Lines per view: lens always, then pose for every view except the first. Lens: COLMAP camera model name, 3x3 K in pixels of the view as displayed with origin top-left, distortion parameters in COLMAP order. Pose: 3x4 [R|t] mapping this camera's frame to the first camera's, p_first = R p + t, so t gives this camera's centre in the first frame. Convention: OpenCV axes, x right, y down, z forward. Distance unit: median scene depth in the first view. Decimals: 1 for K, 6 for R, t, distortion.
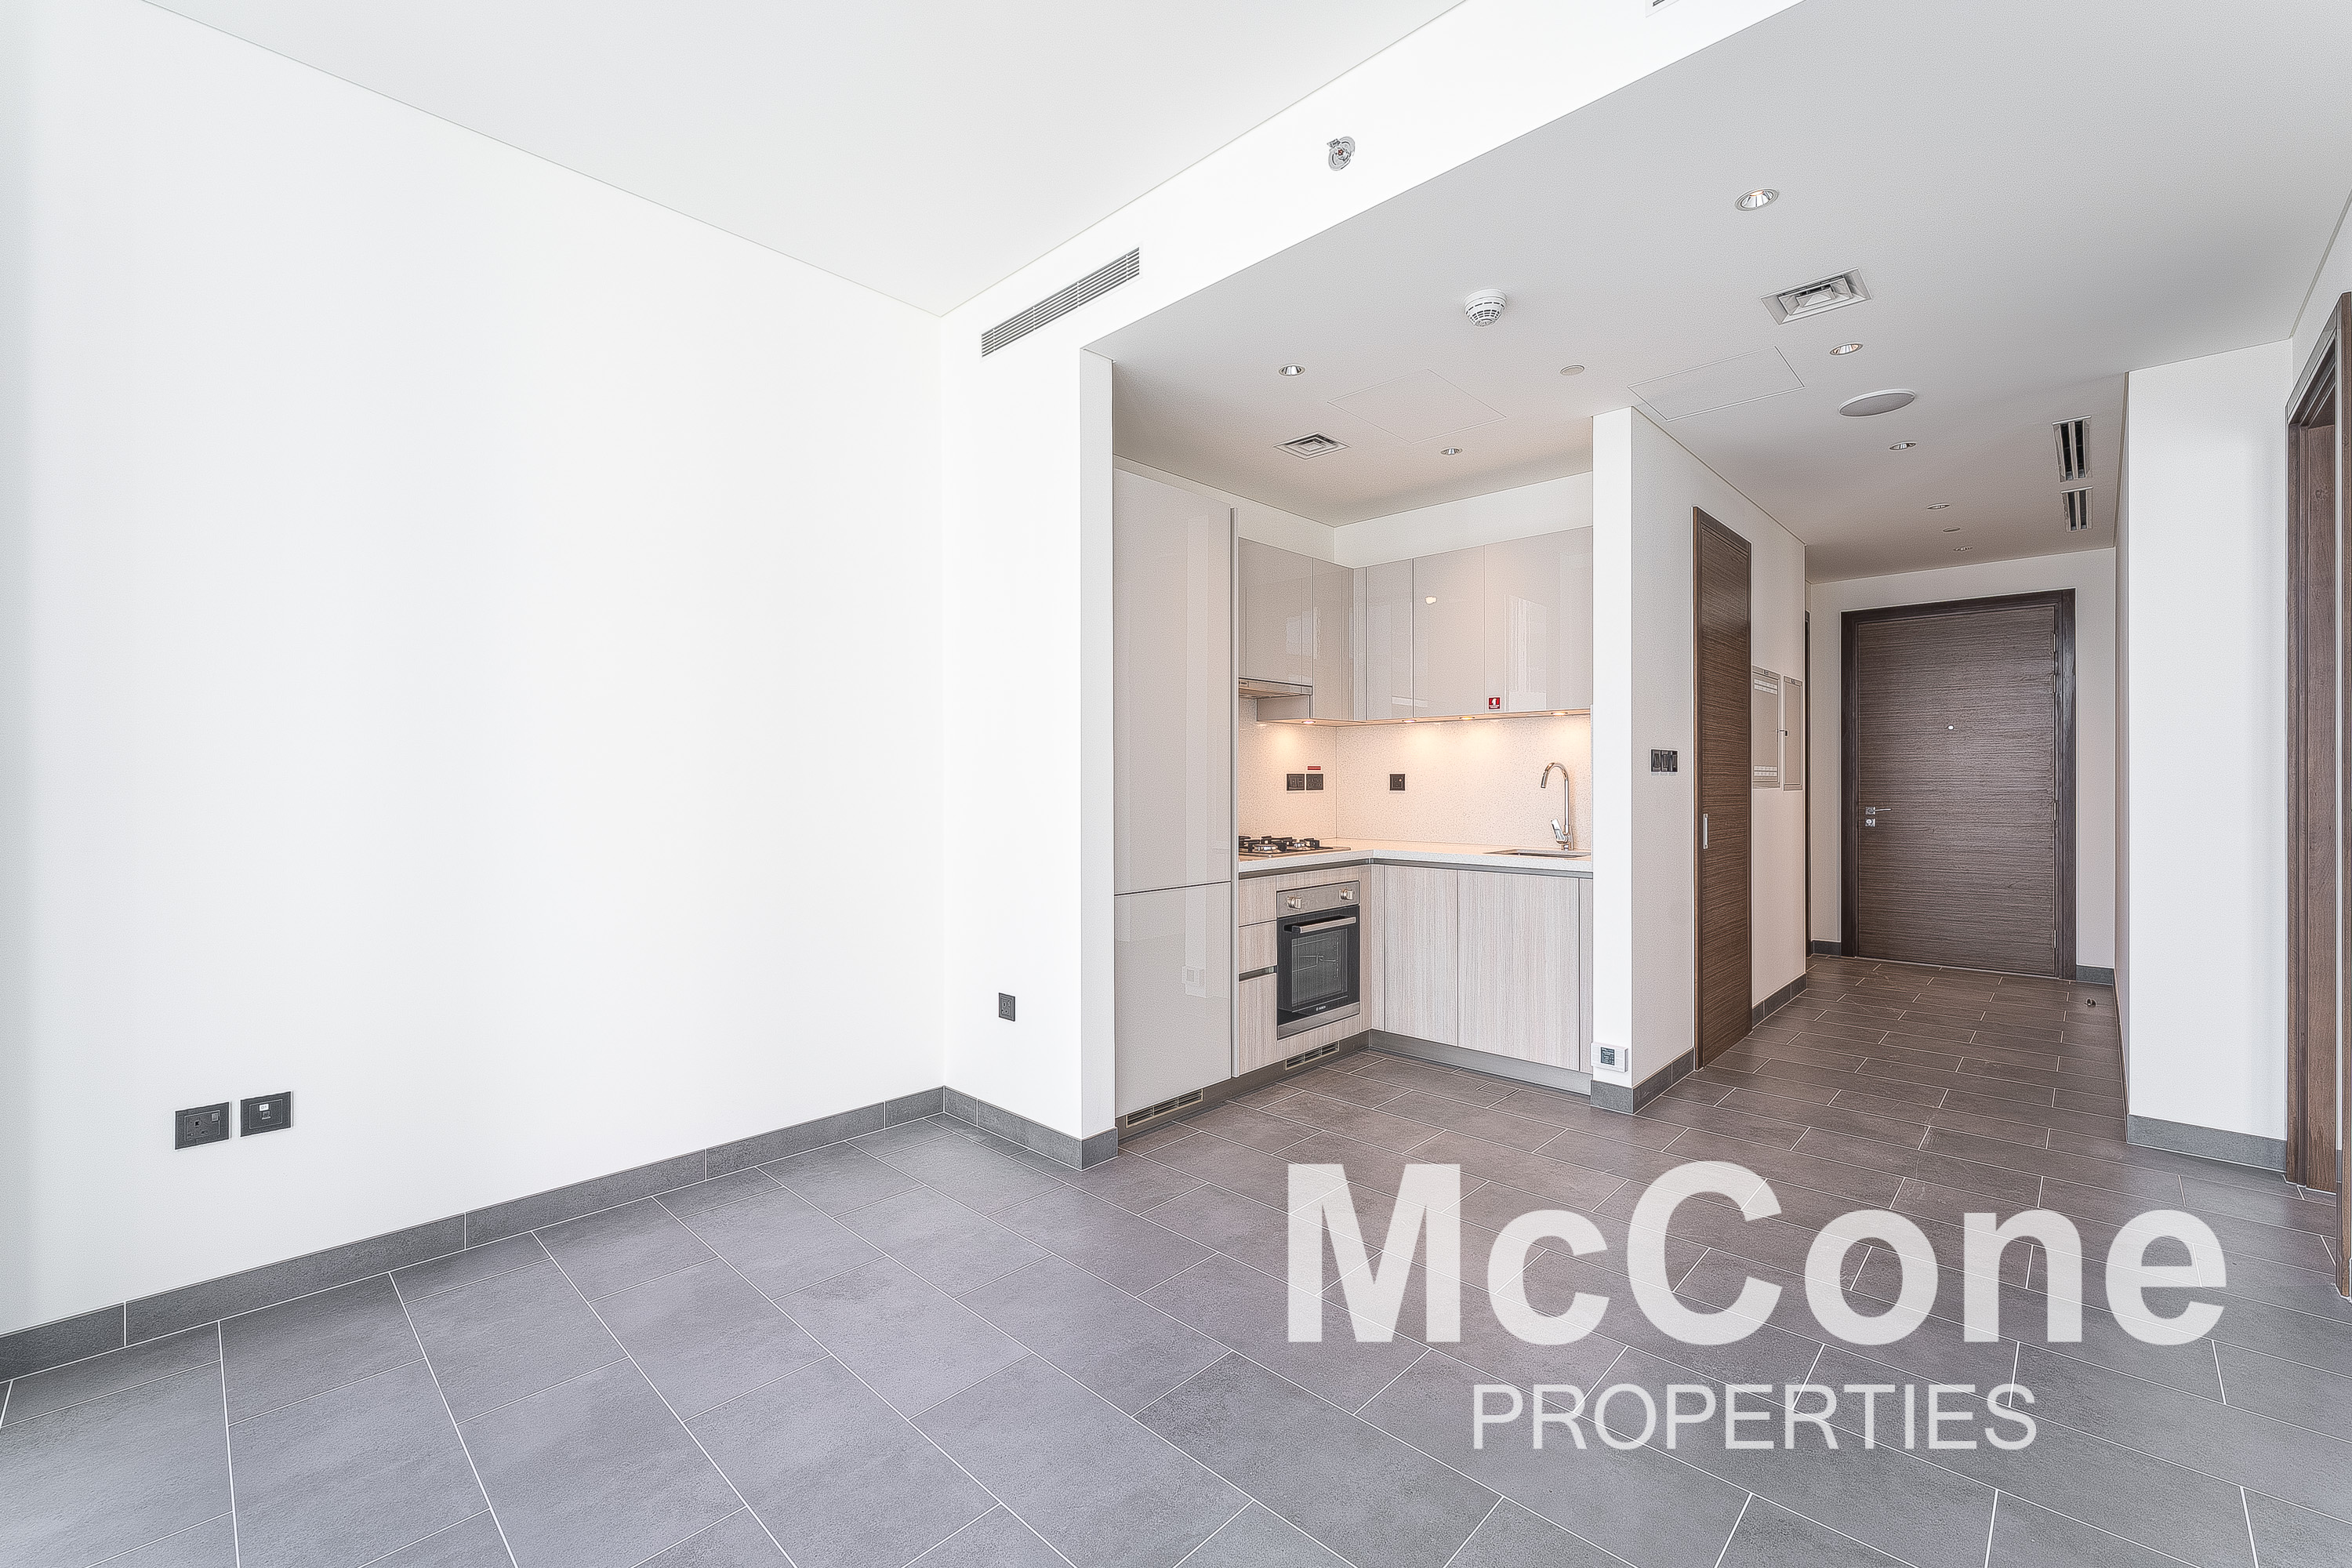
lens RADIAL K [[960.8, 0, 1171.8], [0, 960.8, 777.3], [0, 0, 1]] dist [0.001014, -0.000615]
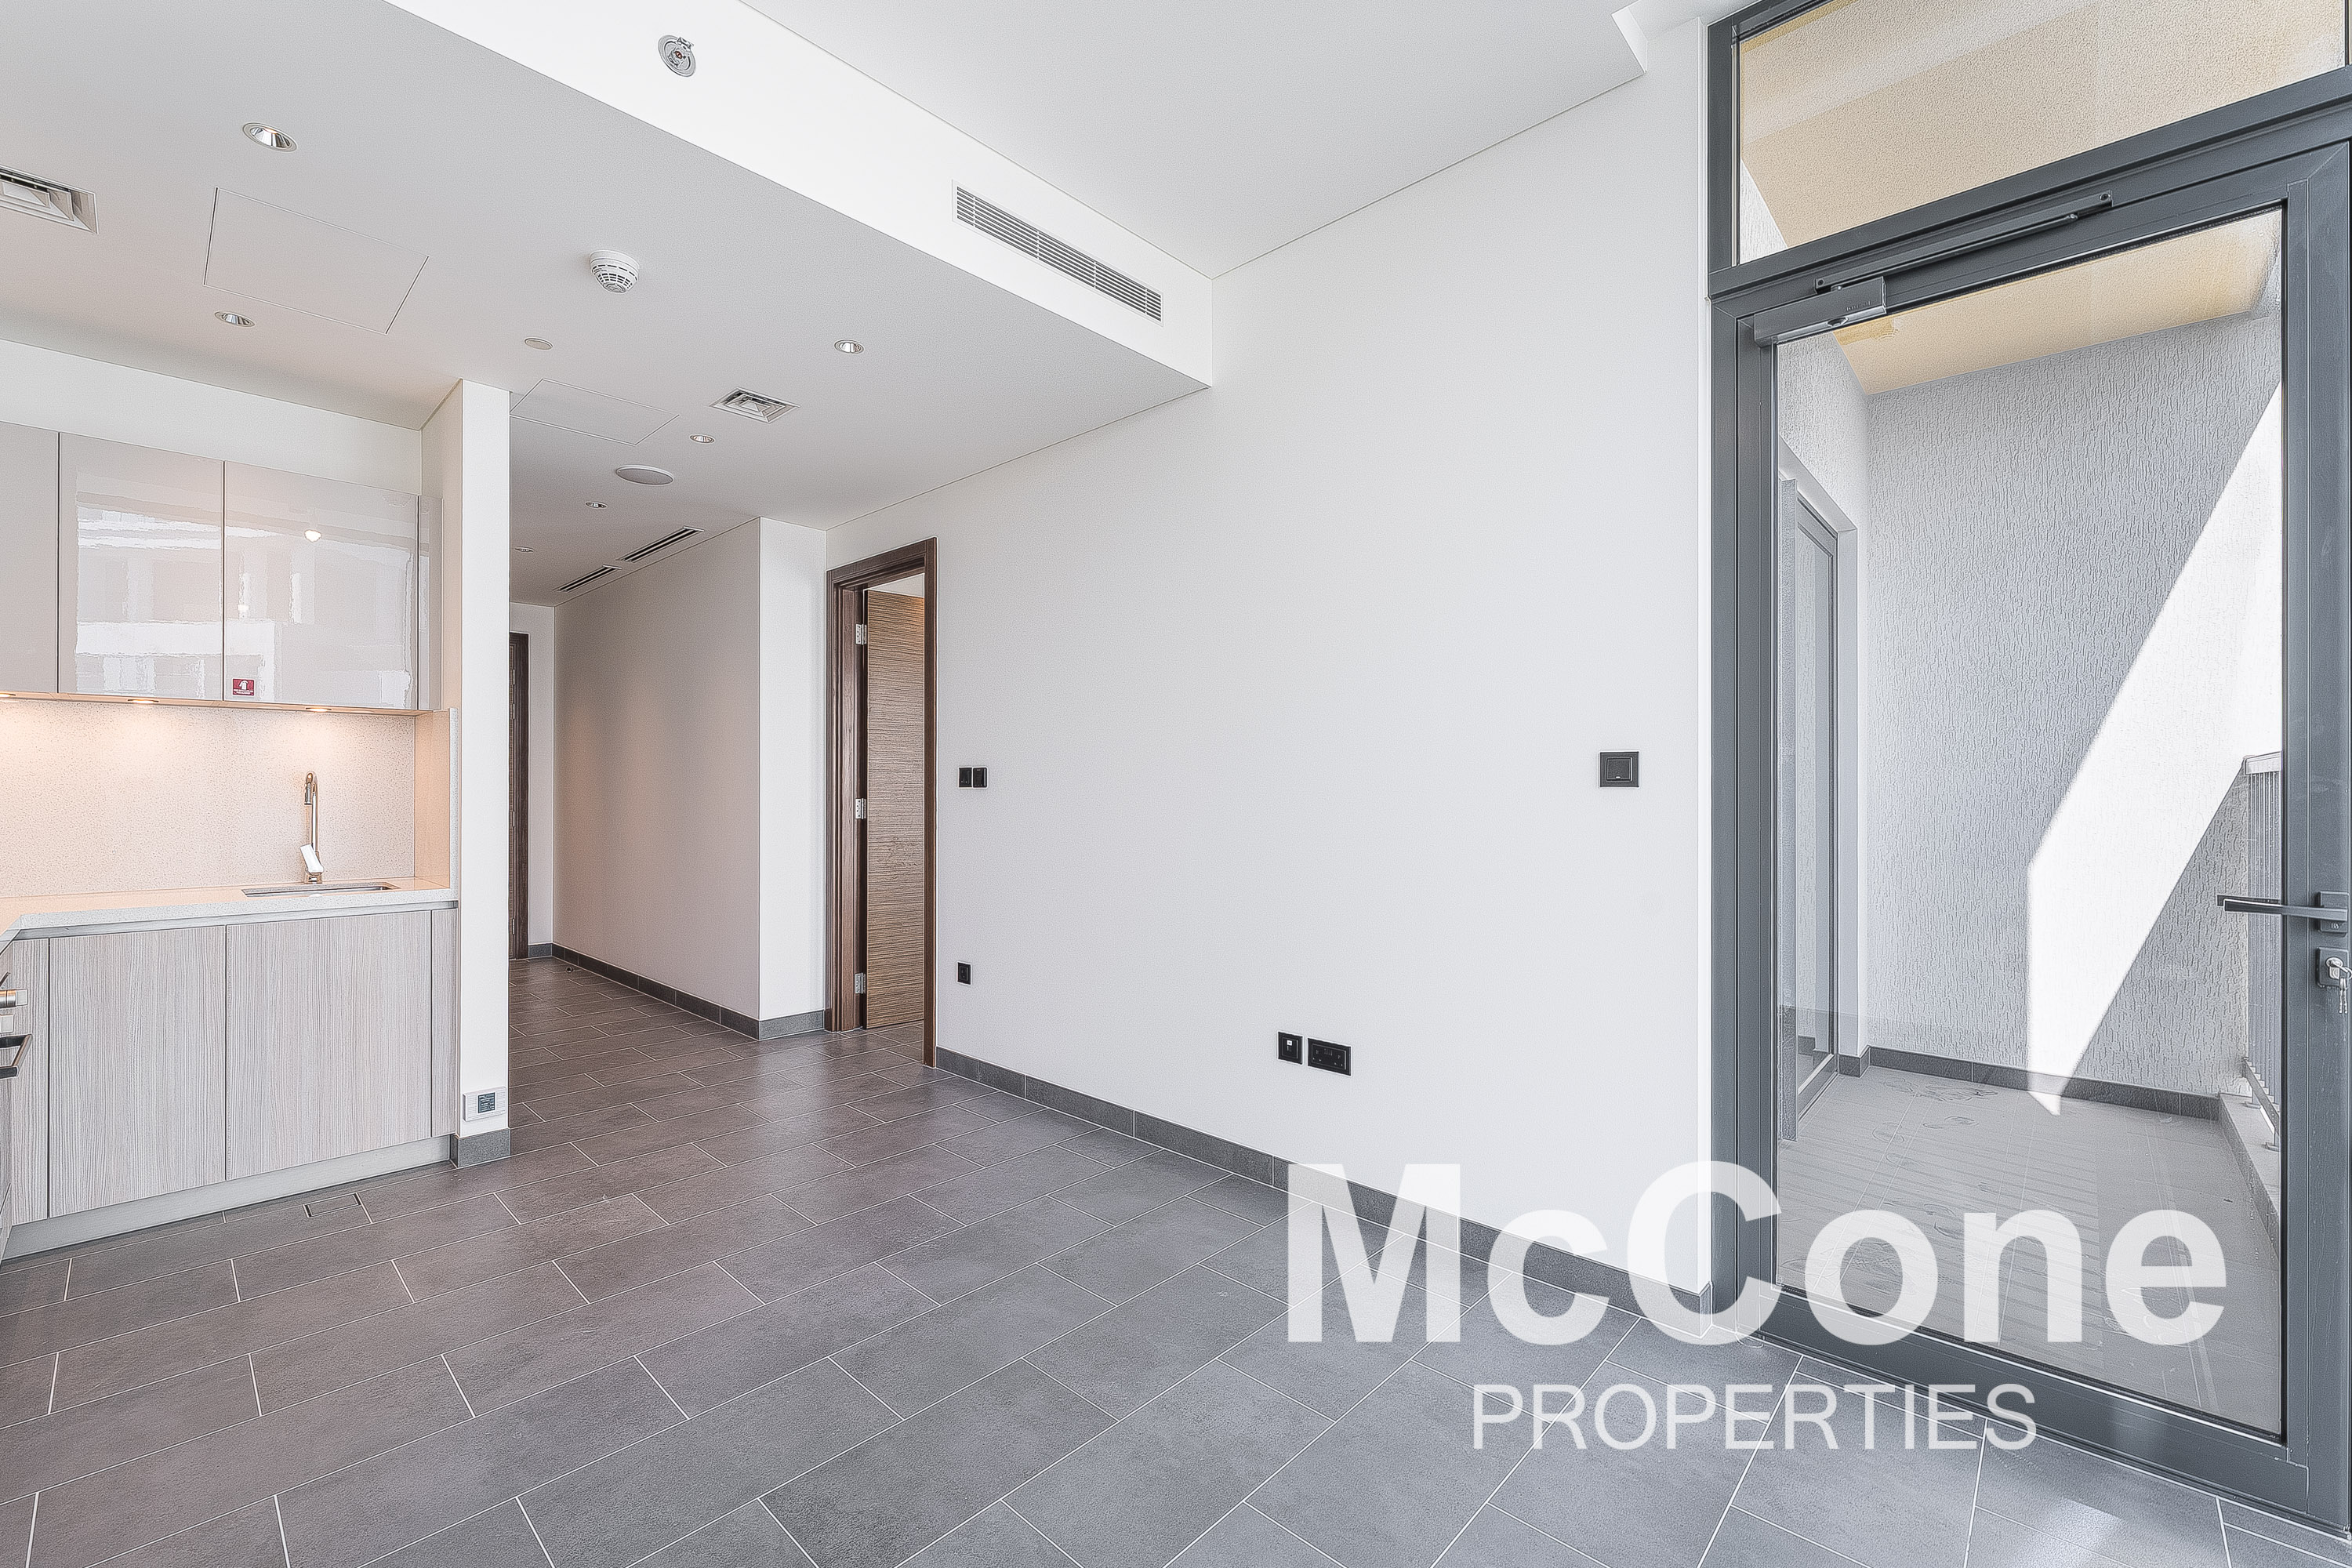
lens RADIAL K [[960.8, 0, 1119.1], [0, 960.8, 790.0], [0, 0, 1]] dist [0.001014, -0.000615]
pose [[0.016685, 0.001145, 0.999860, -0.364623], [-0.006792, 0.999976, -0.001032, -0.004417], [-0.999838, -0.006774, 0.016692, 0.330938]]
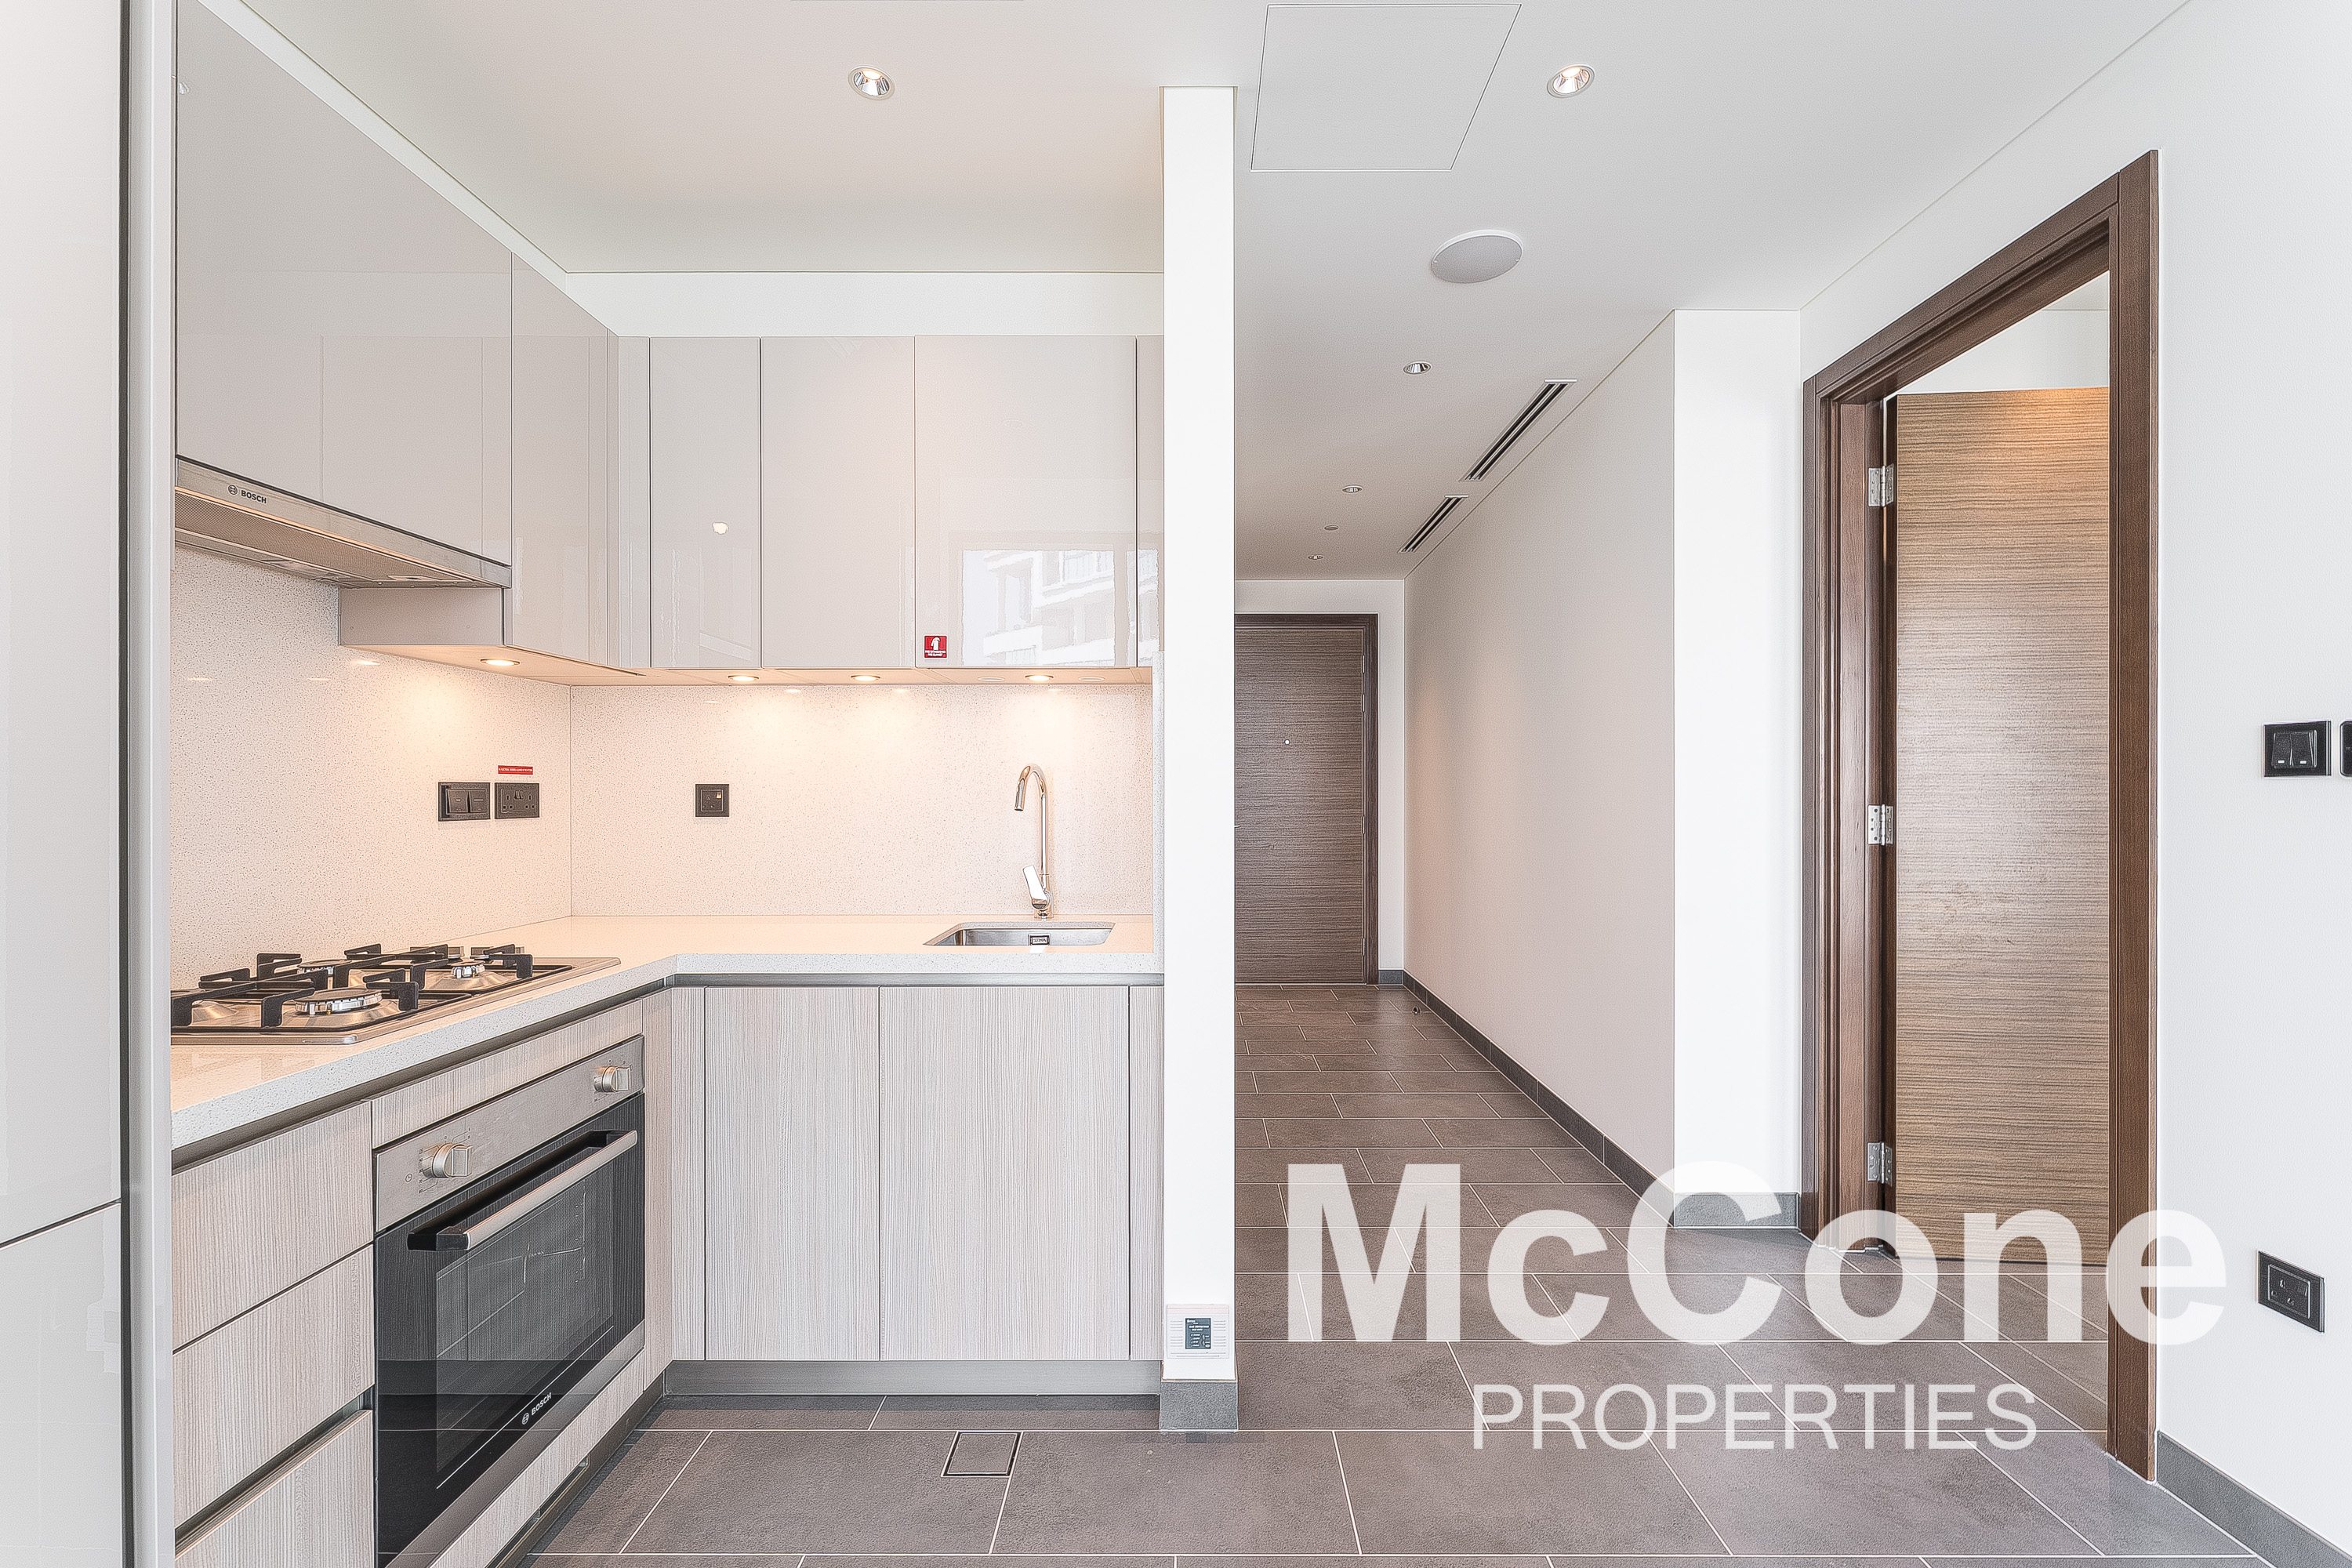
lens RADIAL K [[960.8, 0, 1172.7], [0, 960.8, 798.7], [0, 0, 1]] dist [0.001014, -0.000615]
pose [[0.735645, -0.002923, 0.677360, 0.079804], [-0.002857, 0.999968, 0.007418, -0.000193], [-0.677361, -0.007393, 0.735614, 0.528996]]
